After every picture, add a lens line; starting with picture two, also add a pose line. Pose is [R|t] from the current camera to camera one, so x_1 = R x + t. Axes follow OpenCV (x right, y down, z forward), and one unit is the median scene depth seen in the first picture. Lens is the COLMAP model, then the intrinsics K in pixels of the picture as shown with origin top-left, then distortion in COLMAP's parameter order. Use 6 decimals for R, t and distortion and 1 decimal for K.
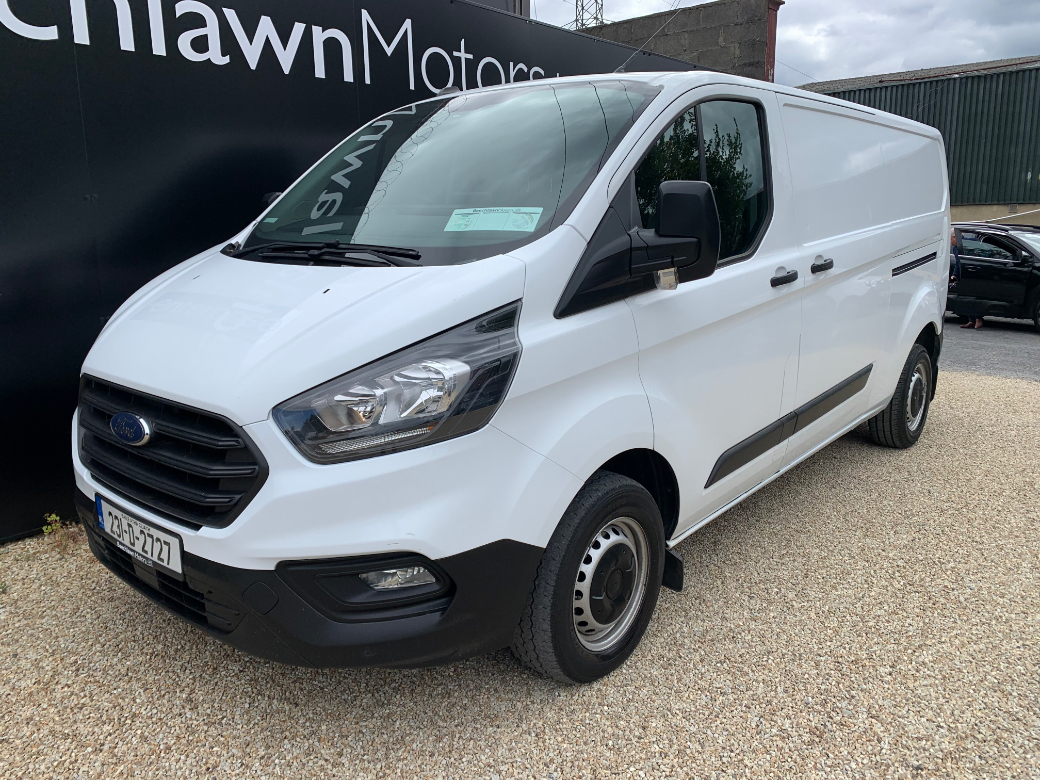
lens RADIAL K [[798.6, 0, 517.3], [0, 798.6, 371.7], [0, 0, 1]] dist [0.052152, -0.067838]
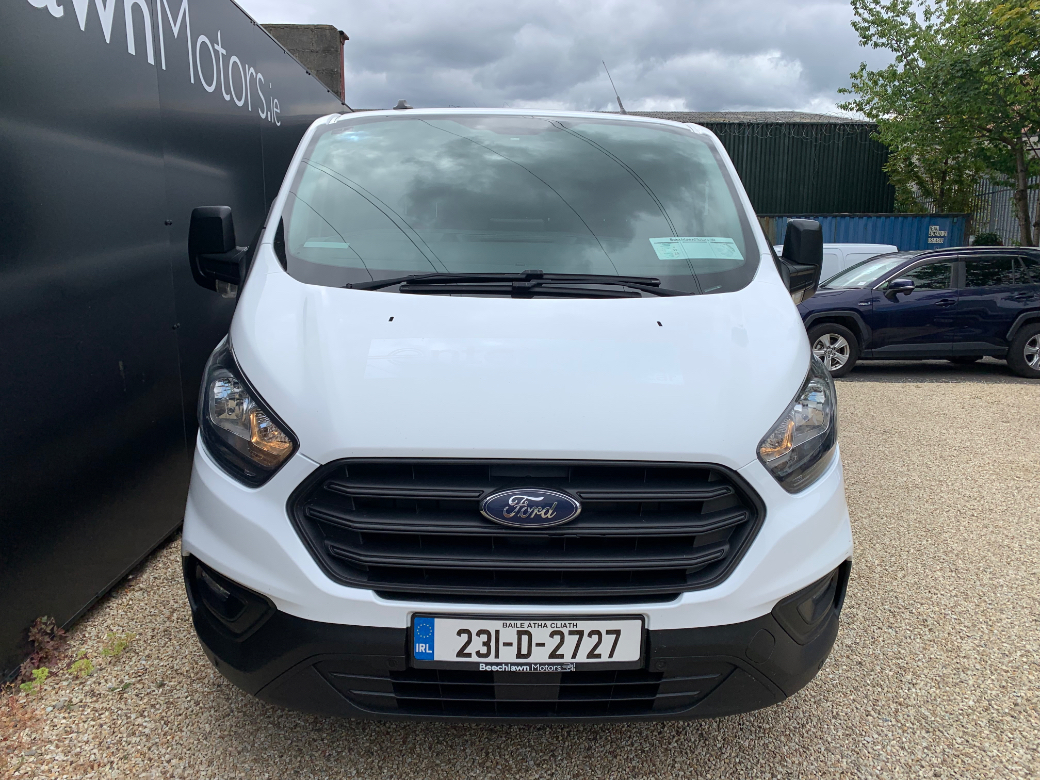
lens RADIAL K [[798.6, 0, 517.3], [0, 798.6, 371.7], [0, 0, 1]] dist [0.052152, -0.067838]
pose [[0.741924, -0.092860, 0.664023, -0.923209], [0.110399, 0.993765, 0.015622, -0.071626], [-0.661333, 0.061717, 0.747549, 0.375606]]
